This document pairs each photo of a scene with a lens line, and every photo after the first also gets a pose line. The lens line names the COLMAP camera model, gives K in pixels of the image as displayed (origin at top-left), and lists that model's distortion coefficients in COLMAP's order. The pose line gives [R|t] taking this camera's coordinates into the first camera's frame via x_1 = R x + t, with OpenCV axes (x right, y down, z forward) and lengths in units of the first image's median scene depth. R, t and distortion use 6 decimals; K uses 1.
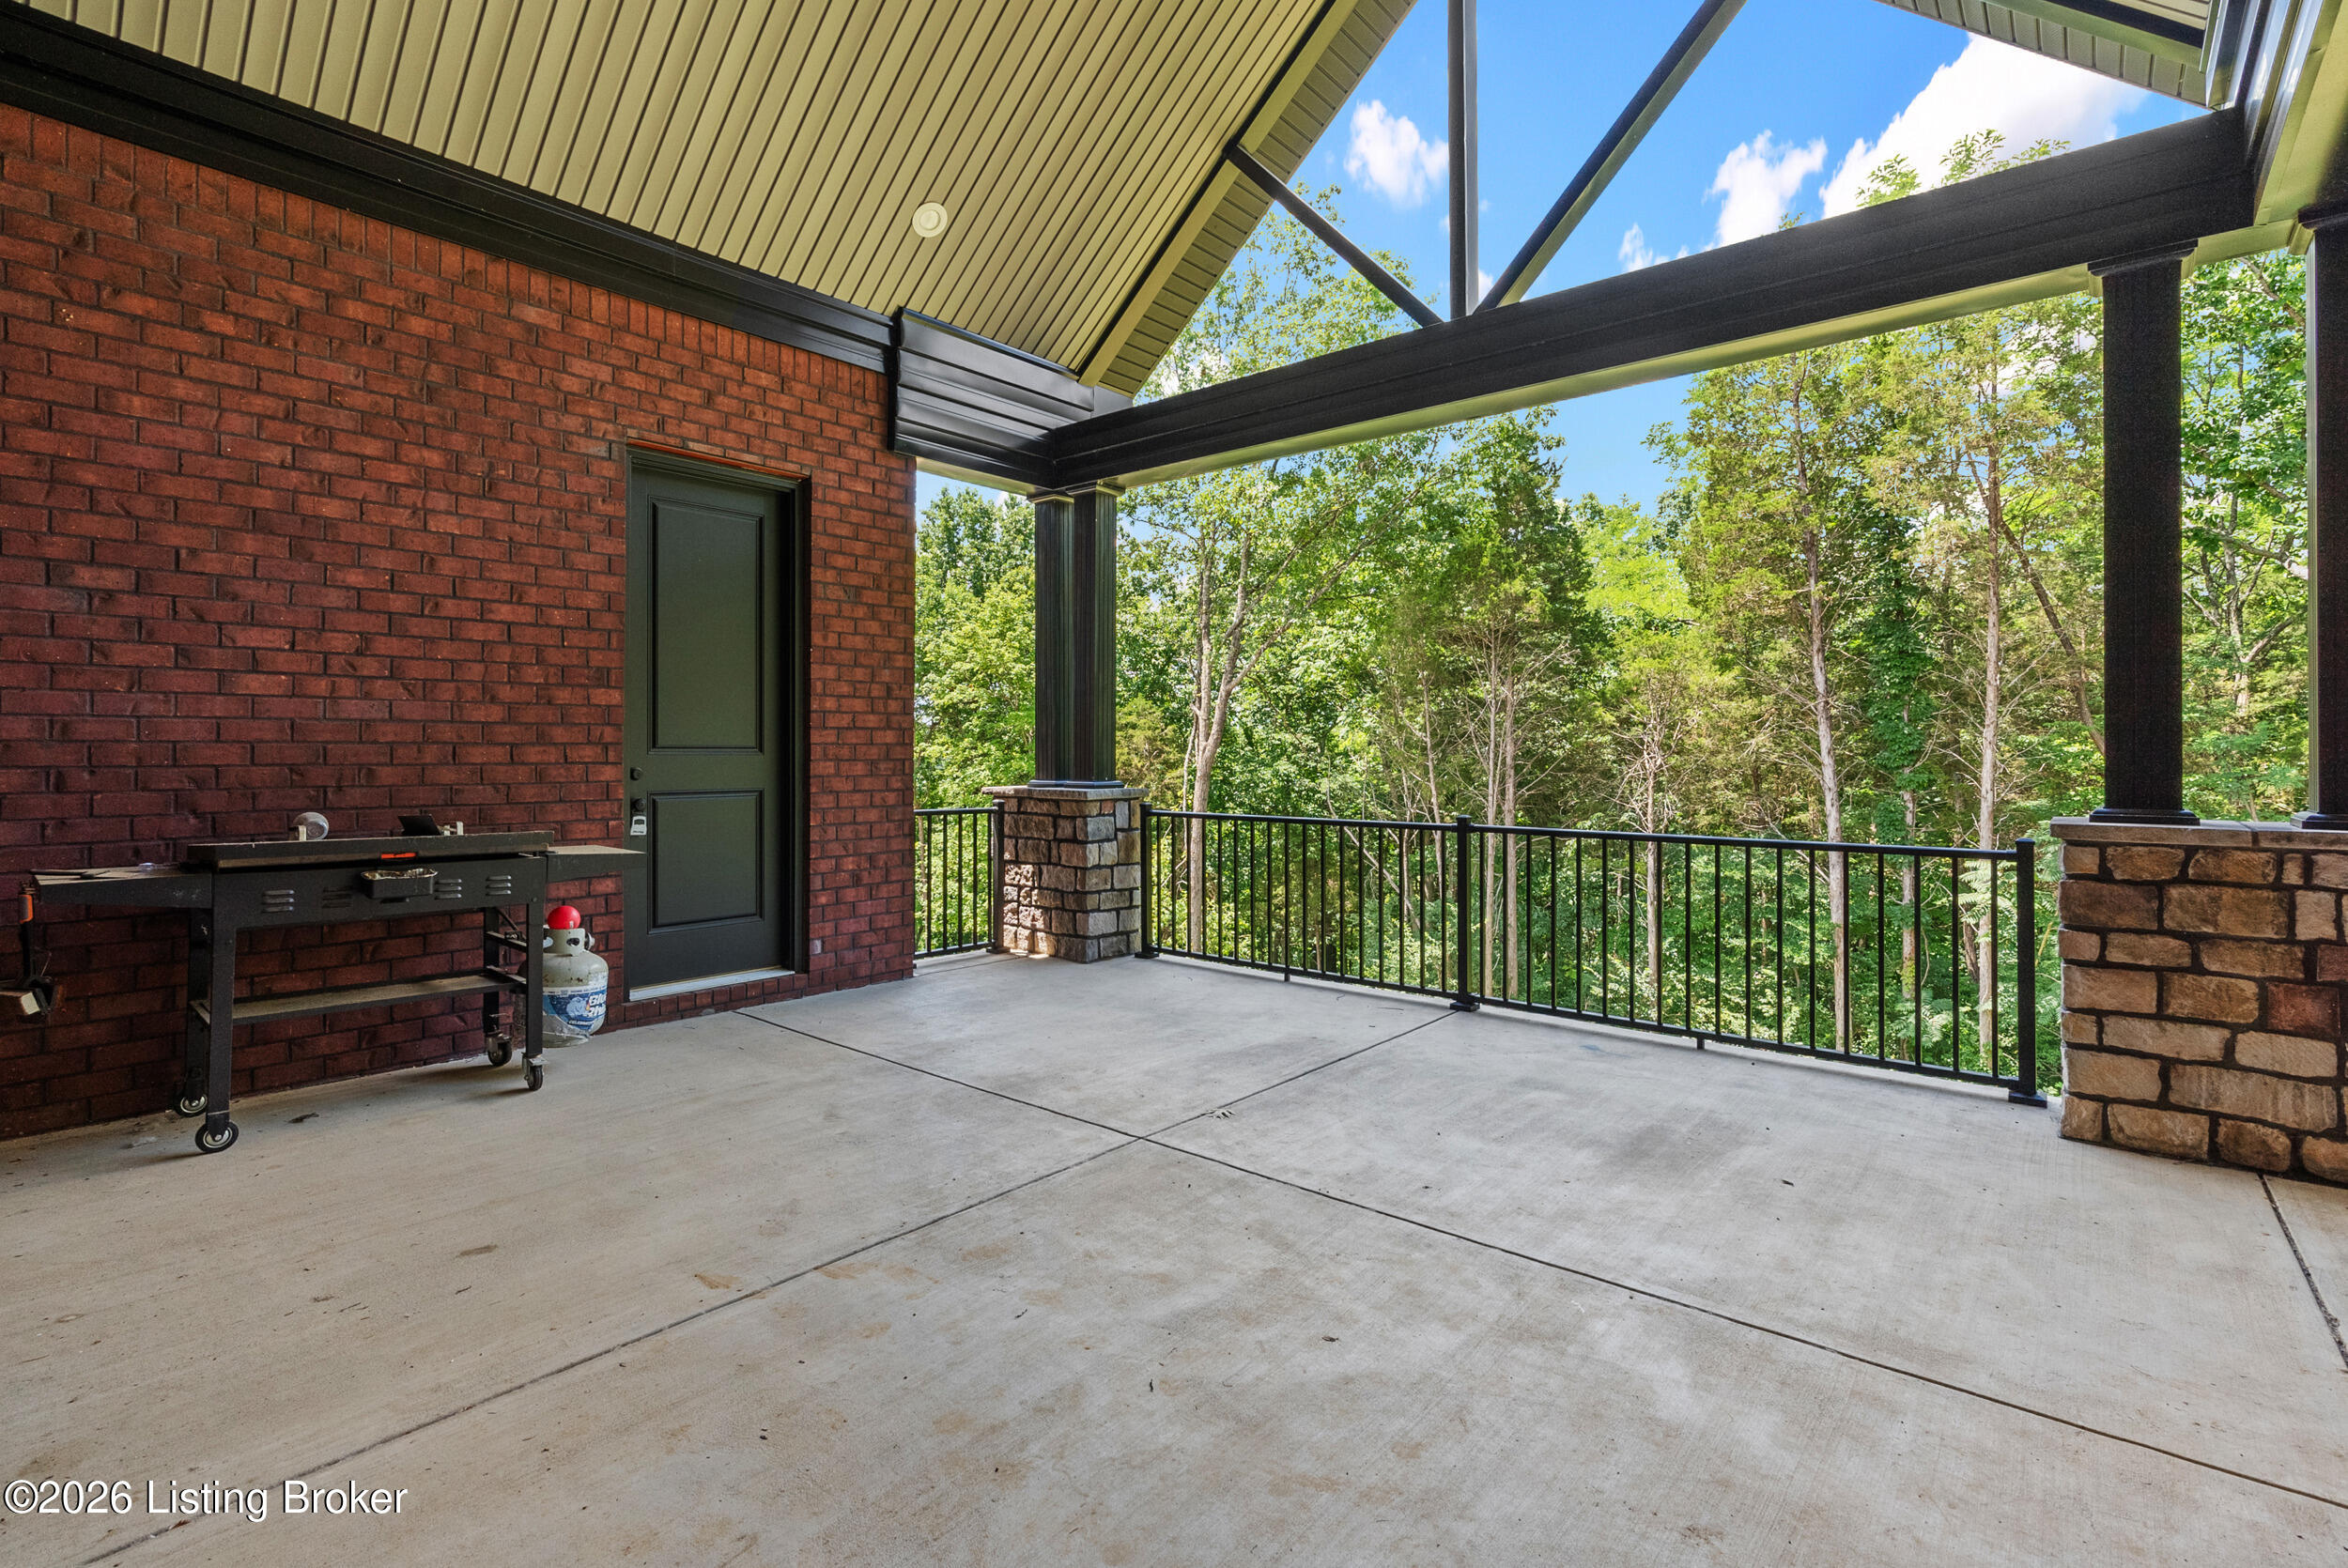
lens RADIAL K [[1070.3, 0, 1203.0], [0, 1070.3, 748.9], [0, 0, 1]] dist [-0.008986, 0.001319]
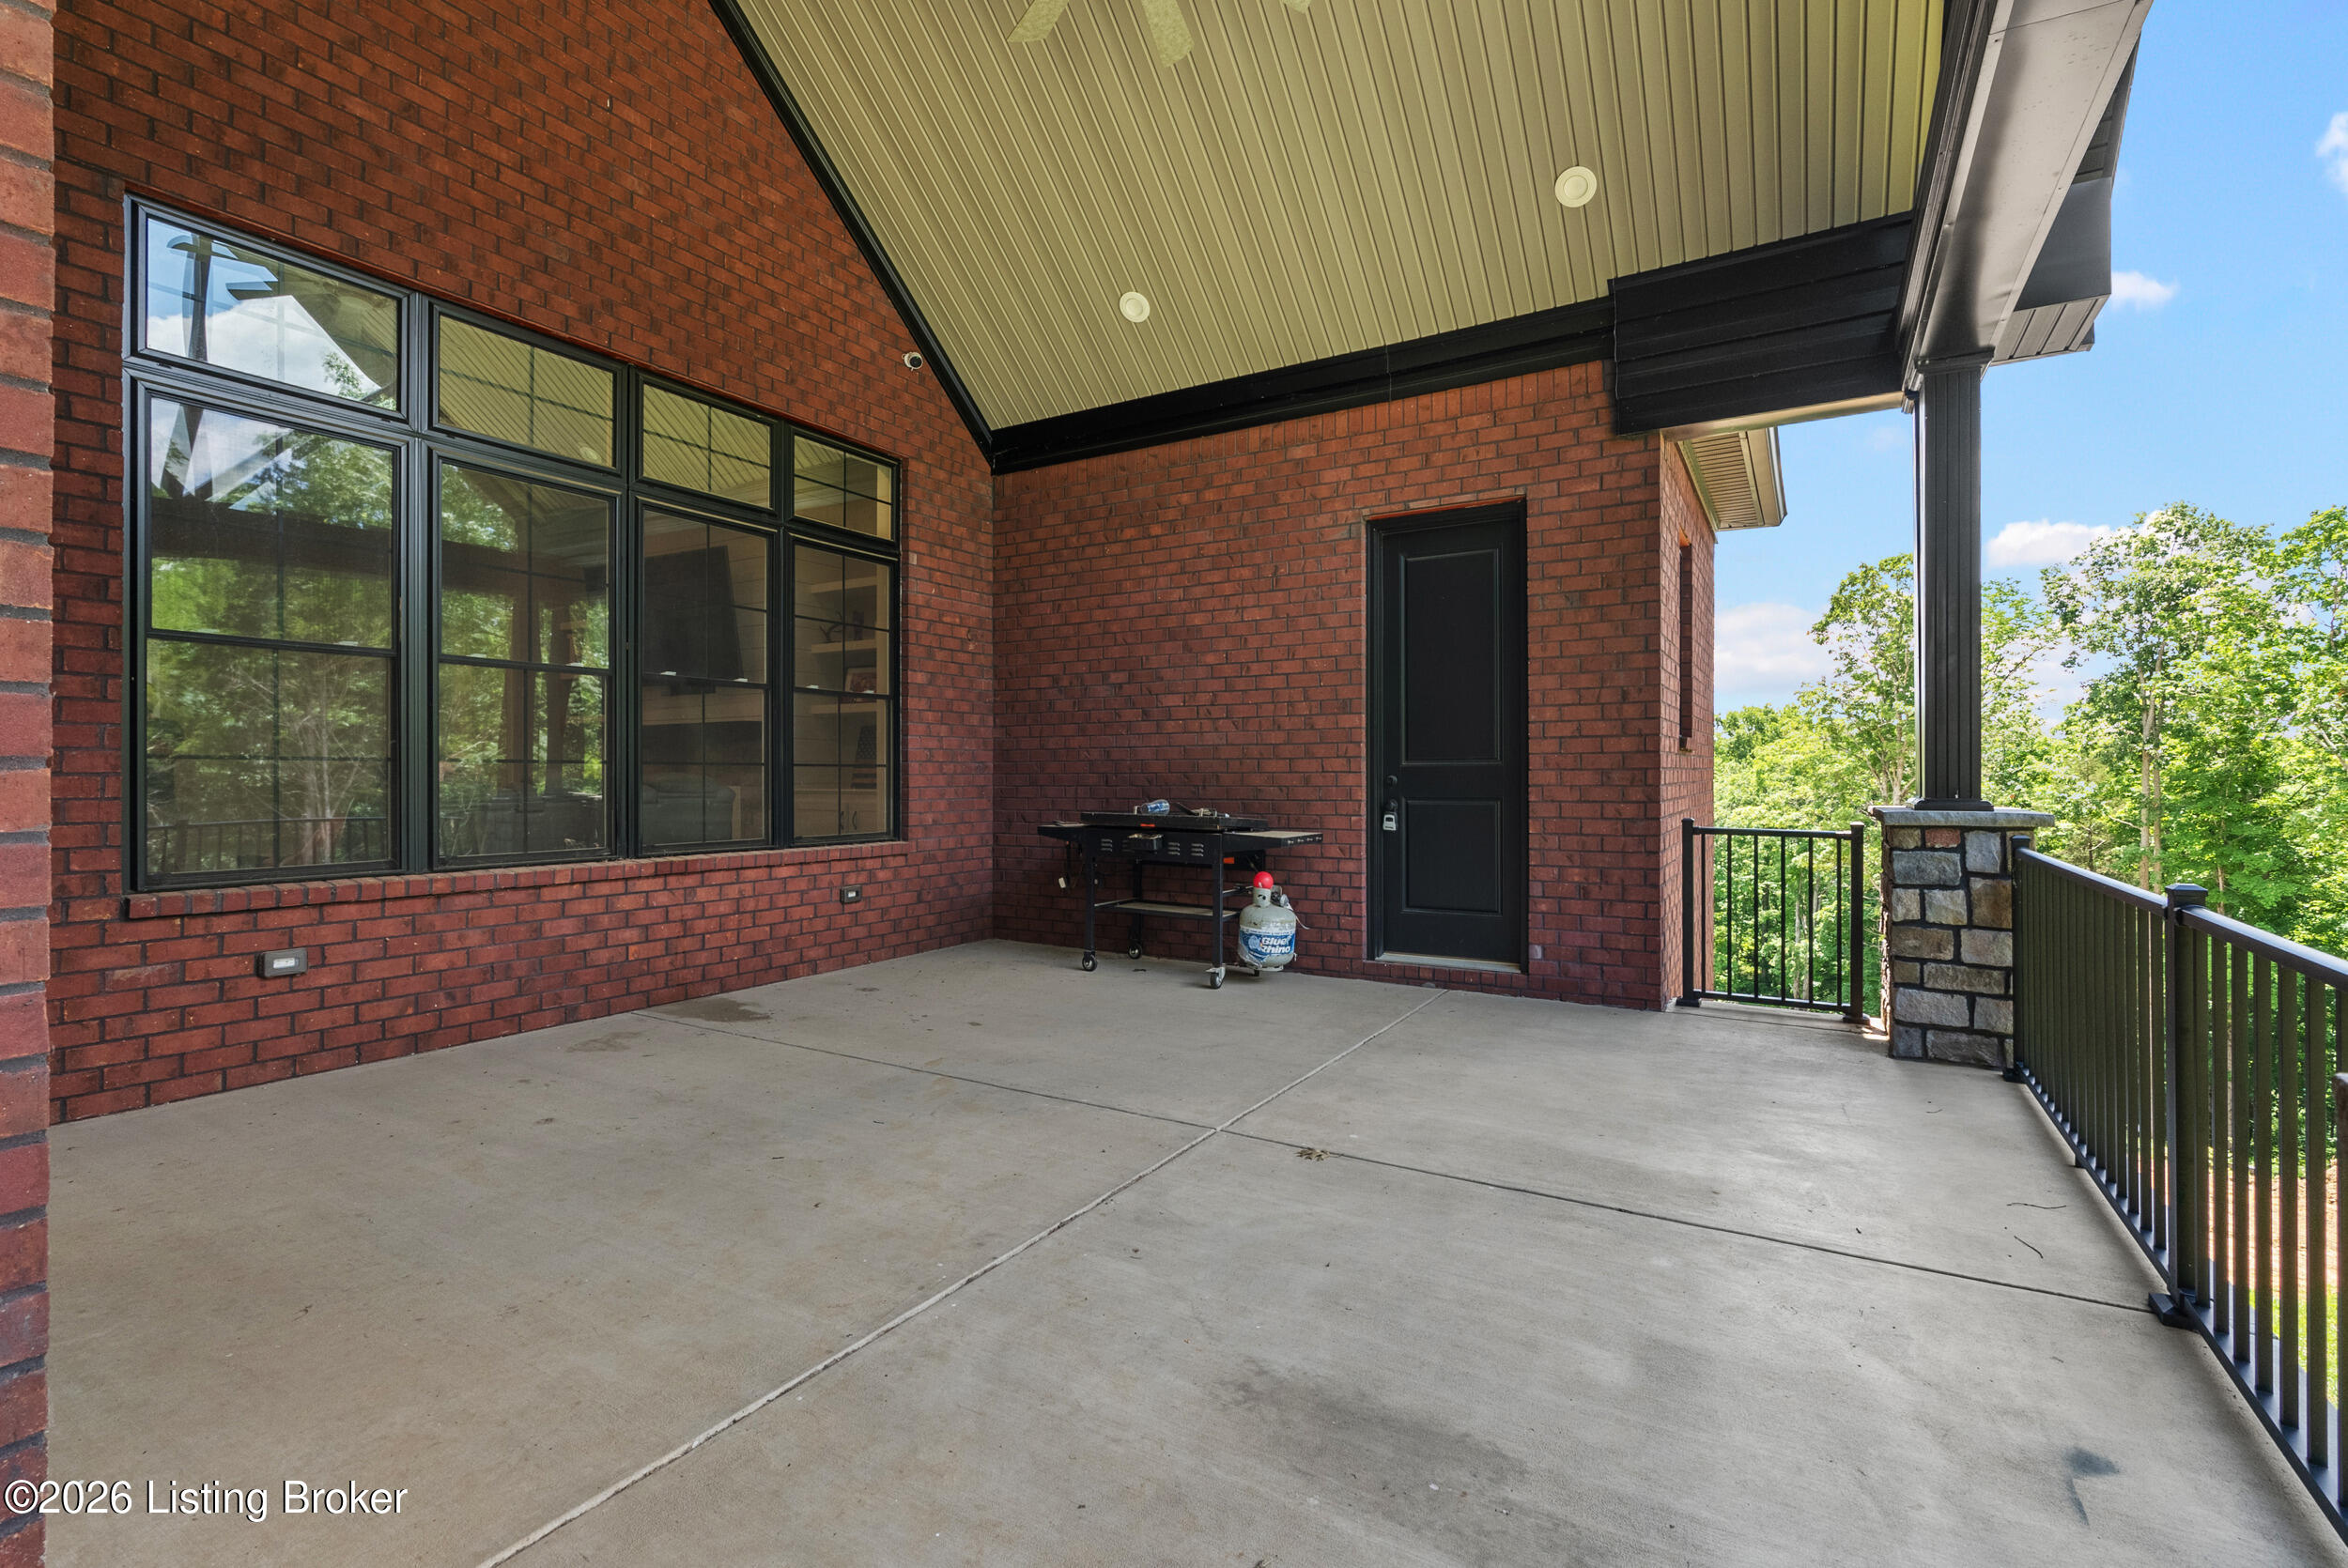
lens RADIAL K [[1070.3, 0, 1175.8], [0, 1070.3, 777.8], [0, 0, 1]] dist [-0.008986, 0.001319]
pose [[0.153094, 0.001864, -0.988210, 0.752467], [0.007090, 0.999970, 0.002984, 0.016305], [0.988186, -0.007463, 0.153077, 0.632263]]
